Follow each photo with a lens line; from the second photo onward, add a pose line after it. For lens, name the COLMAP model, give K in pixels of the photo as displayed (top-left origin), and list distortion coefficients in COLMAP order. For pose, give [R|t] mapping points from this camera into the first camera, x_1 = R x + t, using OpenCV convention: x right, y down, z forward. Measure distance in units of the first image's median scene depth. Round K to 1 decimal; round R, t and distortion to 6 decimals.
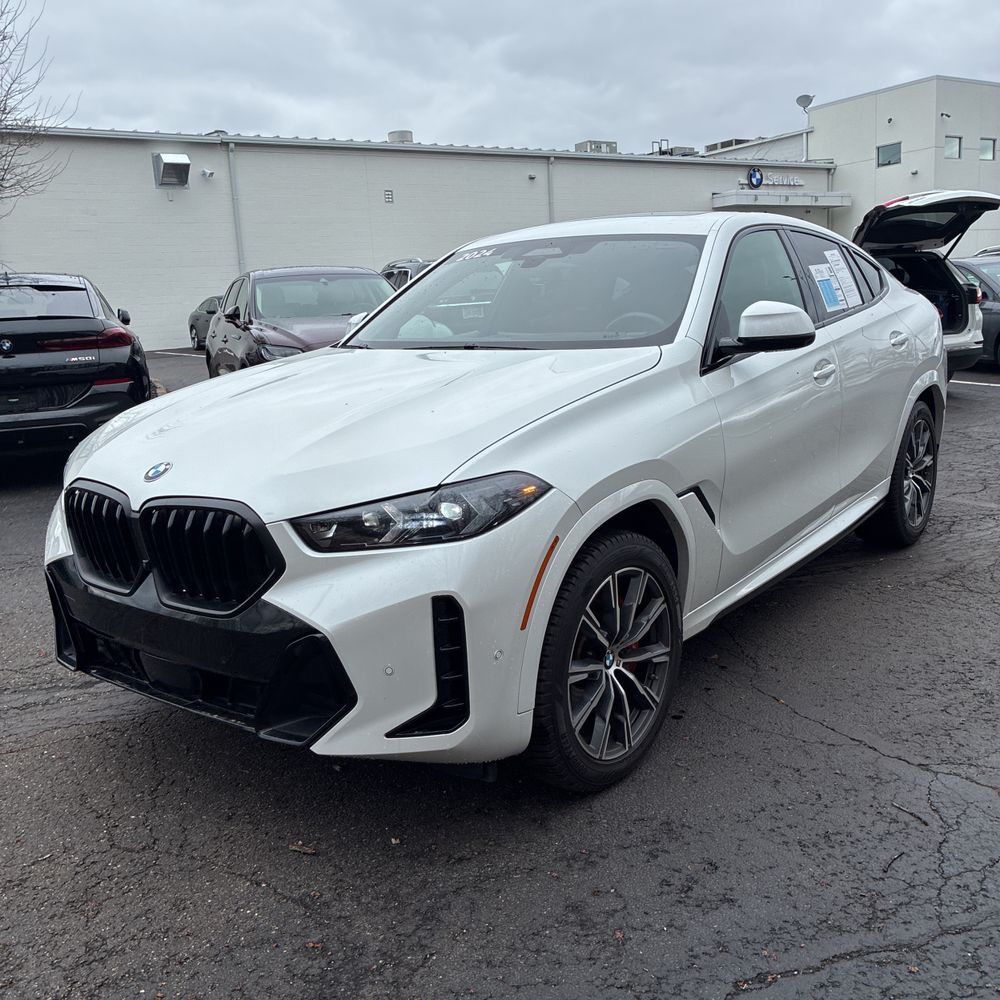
lens RADIAL K [[1006.7, 0, 500.0], [0, 1006.7, 500.0], [0, 0, 1]] dist [0.049997, -0.047867]
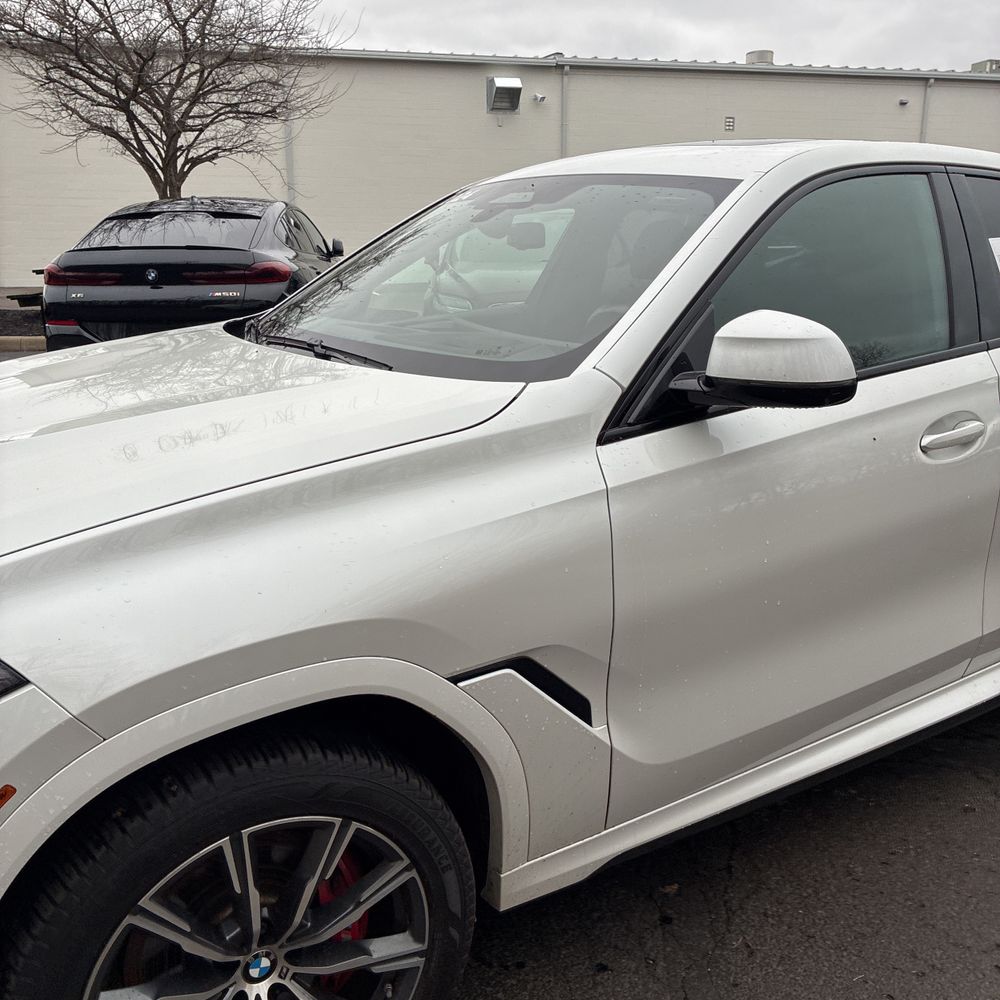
lens RADIAL K [[1006.7, 0, 500.0], [0, 1006.7, 500.0], [0, 0, 1]] dist [0.049997, -0.047867]
pose [[0.937366, 0.133506, -0.321748, 0.147147], [-0.113023, 0.990235, 0.081613, -0.059239], [0.329502, -0.040136, 0.943301, 0.212093]]
